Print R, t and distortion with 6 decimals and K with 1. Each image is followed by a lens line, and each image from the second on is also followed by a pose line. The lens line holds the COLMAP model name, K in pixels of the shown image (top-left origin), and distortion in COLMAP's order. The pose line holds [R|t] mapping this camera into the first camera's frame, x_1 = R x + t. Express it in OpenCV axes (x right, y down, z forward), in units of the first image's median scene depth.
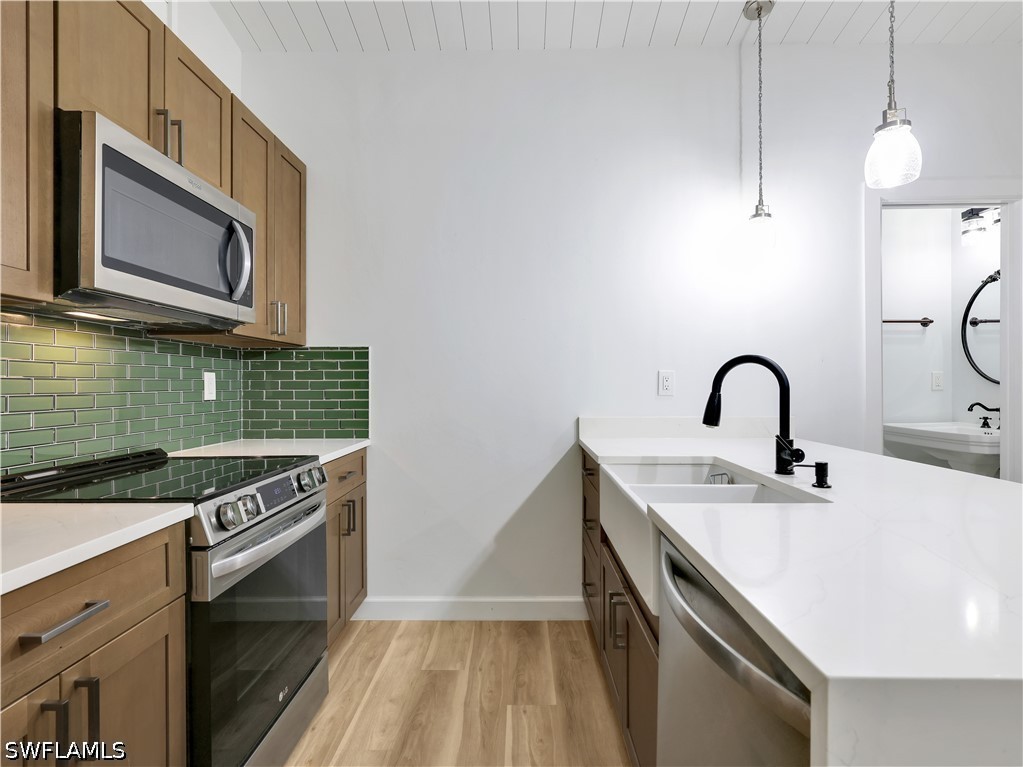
lens RADIAL K [[541.9, 0, 508.5], [0, 541.9, 382.0], [0, 0, 1]] dist [-0.000180, 0.002573]
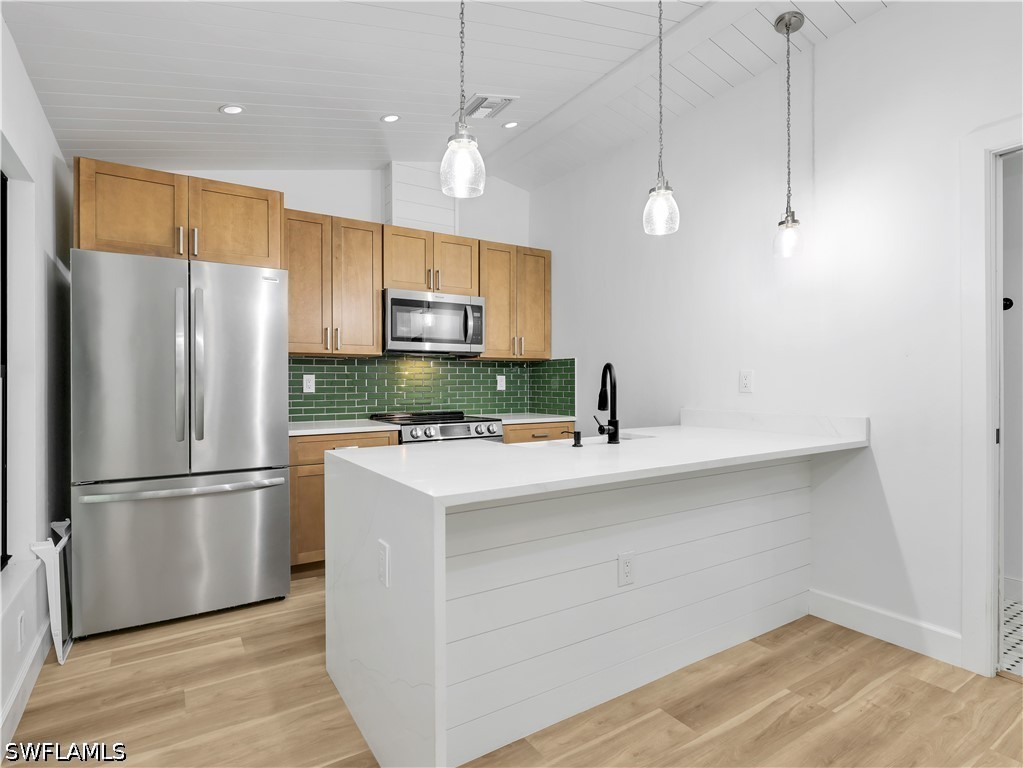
lens RADIAL K [[541.9, 0, 510.1], [0, 541.9, 383.5], [0, 0, 1]] dist [-0.000180, 0.002573]
pose [[0.557896, 0.003375, -0.829904, 1.036934], [0.002441, 0.999981, 0.005708, -0.000751], [0.829907, -0.005211, 0.557878, -0.042227]]
